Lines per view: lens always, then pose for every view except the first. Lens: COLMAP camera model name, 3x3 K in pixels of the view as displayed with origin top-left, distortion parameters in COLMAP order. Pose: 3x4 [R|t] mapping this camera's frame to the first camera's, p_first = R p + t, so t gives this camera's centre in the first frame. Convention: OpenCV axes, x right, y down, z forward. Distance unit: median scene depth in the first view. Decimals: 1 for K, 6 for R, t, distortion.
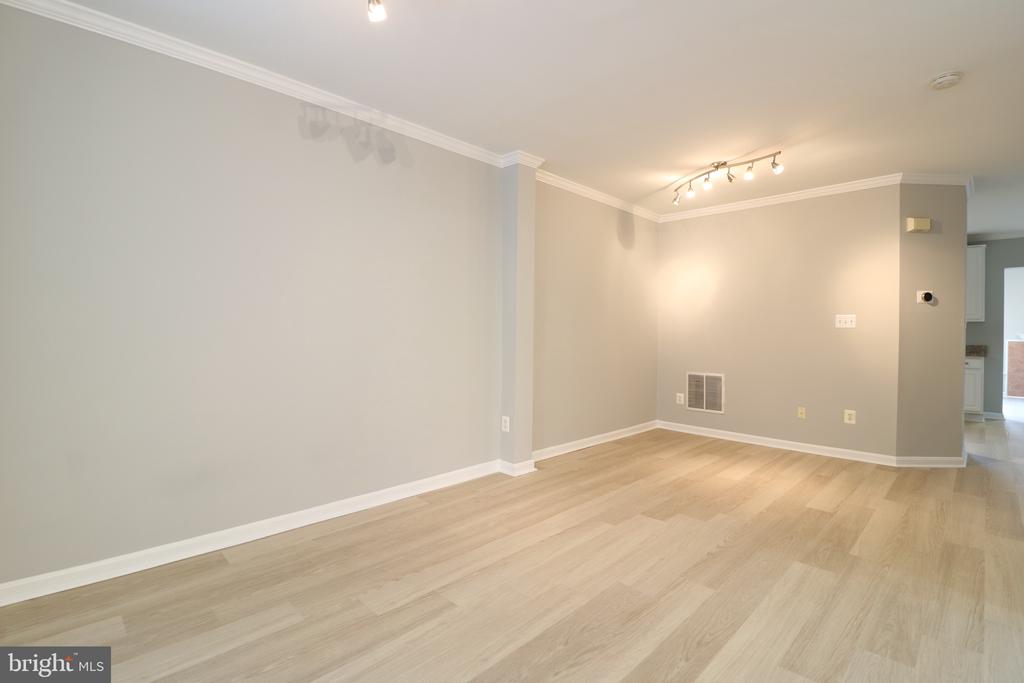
lens RADIAL K [[472.8, 0, 516.0], [0, 472.8, 333.3], [0, 0, 1]] dist [-0.005217, -0.009758]
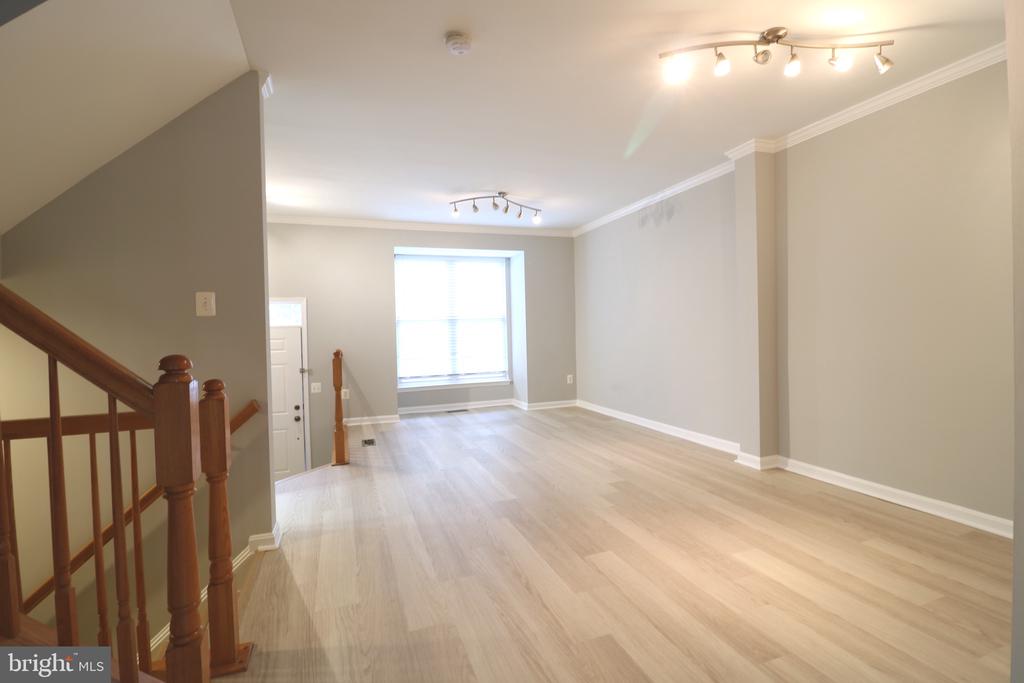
lens RADIAL K [[472.8, 0, 510.0], [0, 472.8, 341.3], [0, 0, 1]] dist [-0.005217, -0.009758]
pose [[-0.427327, 0.023448, -0.903793, 1.153504], [0.016064, 0.999703, 0.018341, 0.006884], [0.903955, -0.006681, -0.427576, 0.993153]]
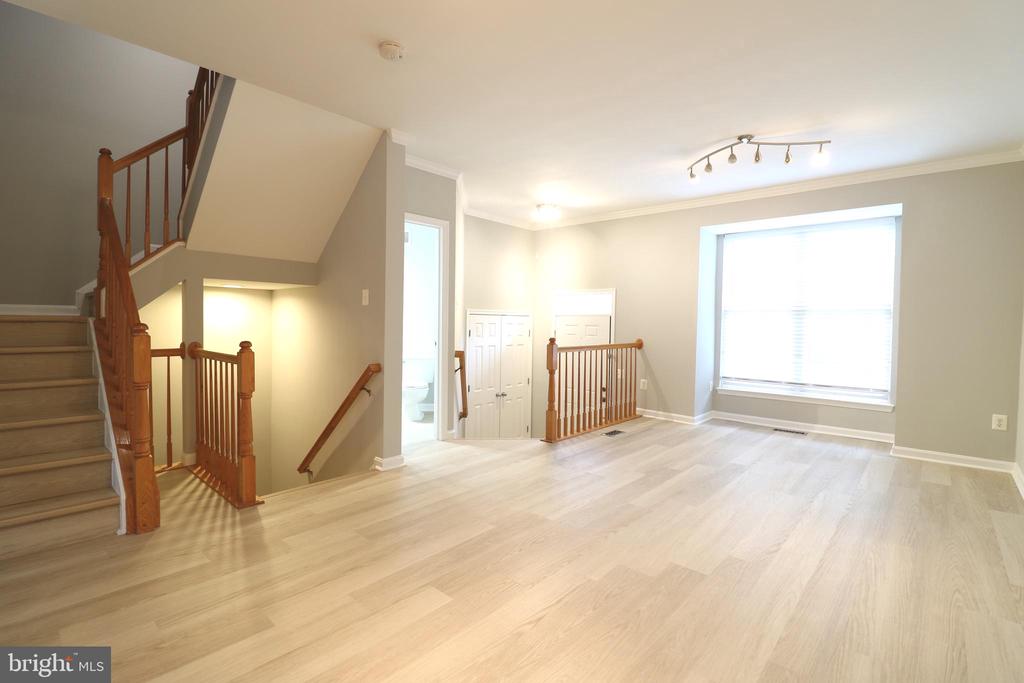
lens RADIAL K [[472.8, 0, 515.1], [0, 472.8, 334.9], [0, 0, 1]] dist [-0.005217, -0.009758]
pose [[-0.998332, -0.023451, -0.052751, 0.481450], [-0.025242, 0.999118, 0.033543, -0.001233], [0.051918, 0.034819, -0.998044, 1.350646]]
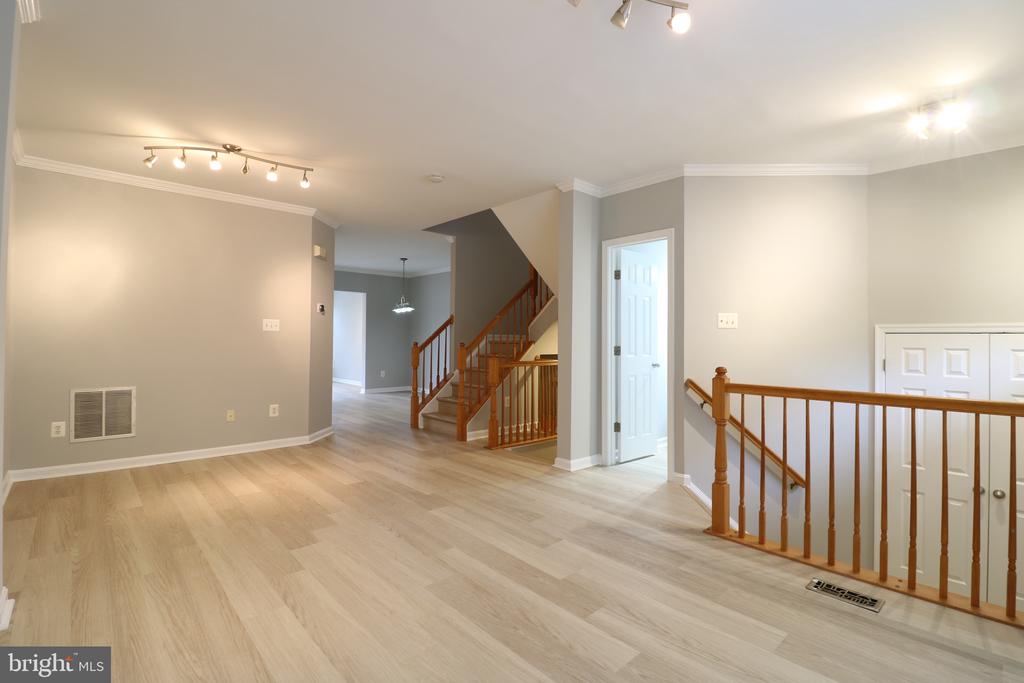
lens RADIAL K [[472.8, 0, 512.6], [0, 472.8, 329.2], [0, 0, 1]] dist [-0.005217, -0.009758]
pose [[0.042615, 0.012322, 0.999016, -0.458416], [-0.005503, 0.999912, -0.012098, -0.006697], [-0.999076, -0.004982, 0.042679, 0.450380]]
